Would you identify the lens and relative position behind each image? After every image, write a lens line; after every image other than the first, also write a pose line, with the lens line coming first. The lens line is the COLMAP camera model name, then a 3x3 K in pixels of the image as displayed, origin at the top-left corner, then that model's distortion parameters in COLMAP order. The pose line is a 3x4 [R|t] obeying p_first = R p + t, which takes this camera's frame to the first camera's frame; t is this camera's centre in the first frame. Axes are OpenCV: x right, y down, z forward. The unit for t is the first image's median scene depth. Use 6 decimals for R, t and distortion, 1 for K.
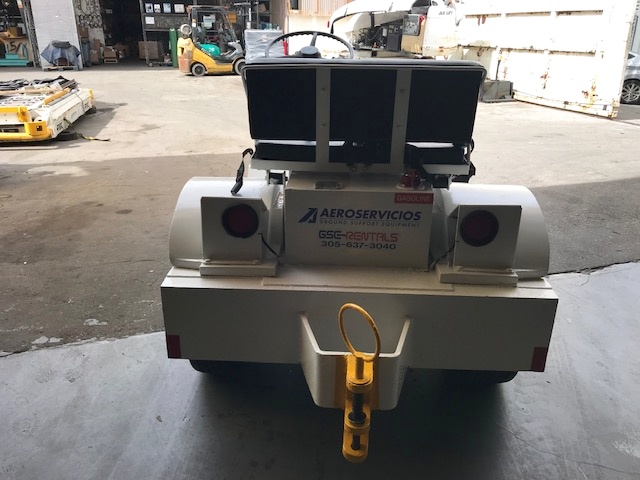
lens RADIAL K [[526.1, 0, 320.0], [0, 526.1, 240.0], [0, 0, 1]] dist [0.032858, -0.009826]
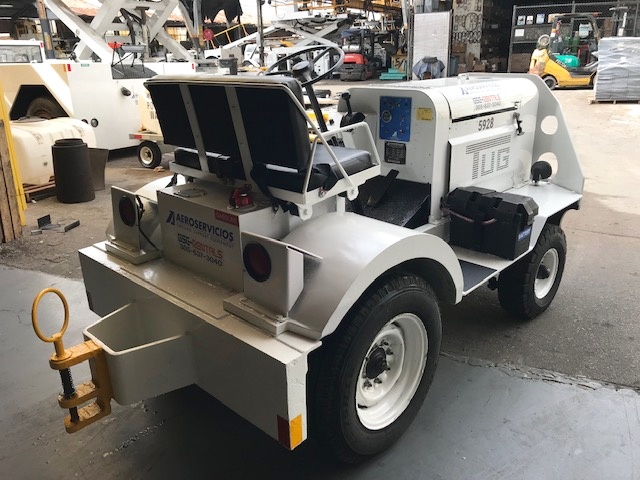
lens RADIAL K [[526.1, 0, 320.0], [0, 526.1, 240.0], [0, 0, 1]] dist [0.032858, -0.009826]
pose [[0.758424, 0.196941, -0.621294, 0.156397], [-0.210058, 0.976249, 0.053036, -0.021559], [0.616983, 0.090284, 0.781780, 0.060848]]
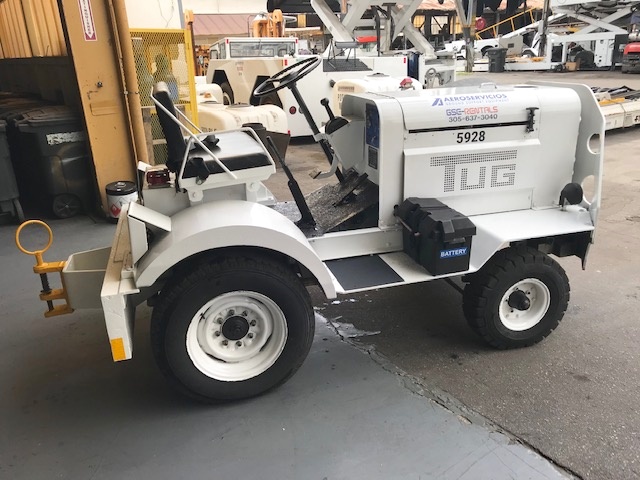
lens RADIAL K [[526.1, 0, 320.0], [0, 526.1, 240.0], [0, 0, 1]] dist [0.032858, -0.009826]
pose [[0.321720, 0.310316, -0.894539, 0.256418], [-0.314676, 0.926108, 0.208094, -0.062630], [0.893015, 0.214542, 0.395596, 0.151048]]
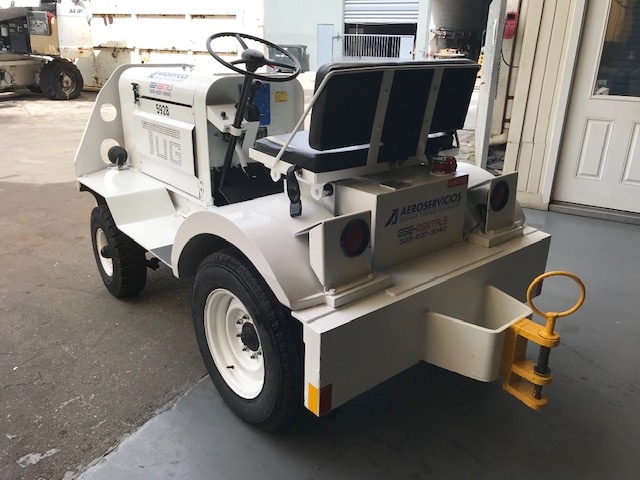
lens RADIAL K [[526.1, 0, 320.0], [0, 526.1, 240.0], [0, 0, 1]] dist [0.032858, -0.009826]
pose [[0.740736, -0.242982, 0.626314, -0.132892], [0.243723, 0.965979, 0.086507, -0.021882], [-0.626026, 0.088569, 0.774756, 0.055299]]
